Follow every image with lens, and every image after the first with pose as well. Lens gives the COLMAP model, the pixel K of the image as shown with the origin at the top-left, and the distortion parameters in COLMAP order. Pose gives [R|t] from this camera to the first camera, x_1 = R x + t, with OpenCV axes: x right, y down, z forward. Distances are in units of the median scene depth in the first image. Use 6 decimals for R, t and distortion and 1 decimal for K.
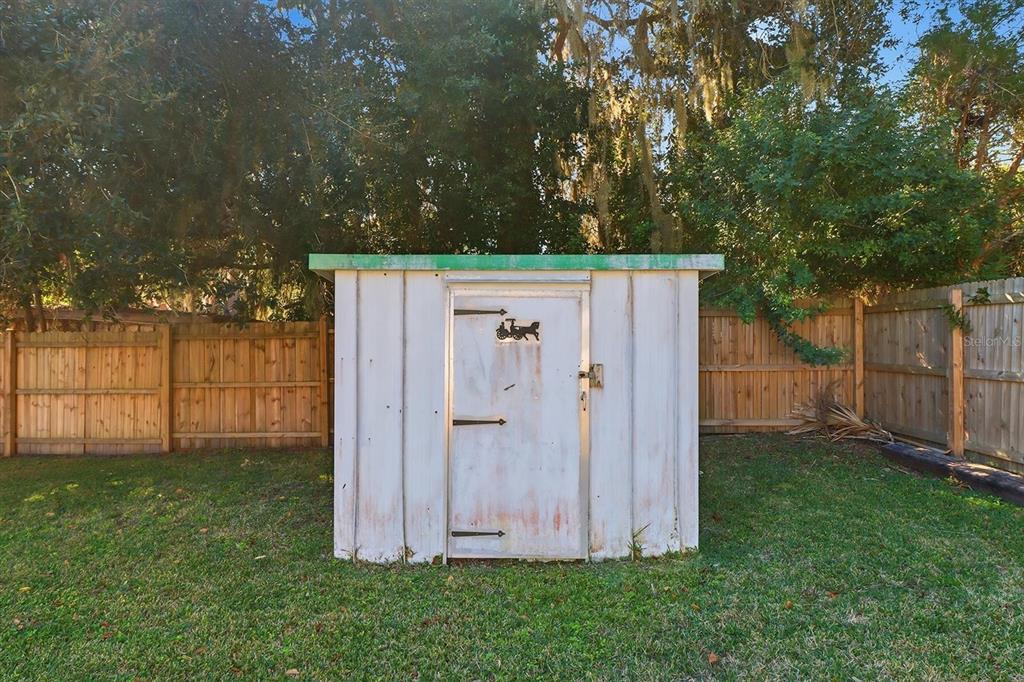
lens RADIAL K [[518.5, 0, 525.6], [0, 518.5, 337.8], [0, 0, 1]] dist [-0.026794, -0.000599]
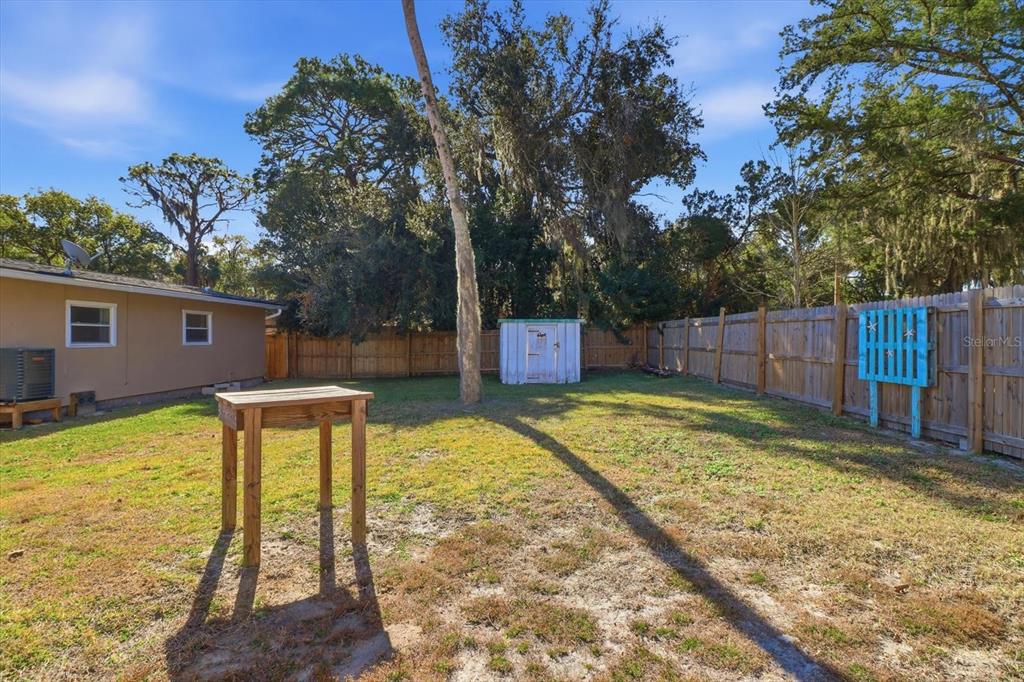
lens RADIAL K [[518.5, 0, 525.6], [0, 518.5, 337.8], [0, 0, 1]] dist [-0.026794, -0.000599]
pose [[0.998589, 0.000780, 0.053106, -0.222575], [-0.000720, 0.999999, -0.001135, 0.009039], [-0.053107, 0.001095, 0.998588, -2.003935]]
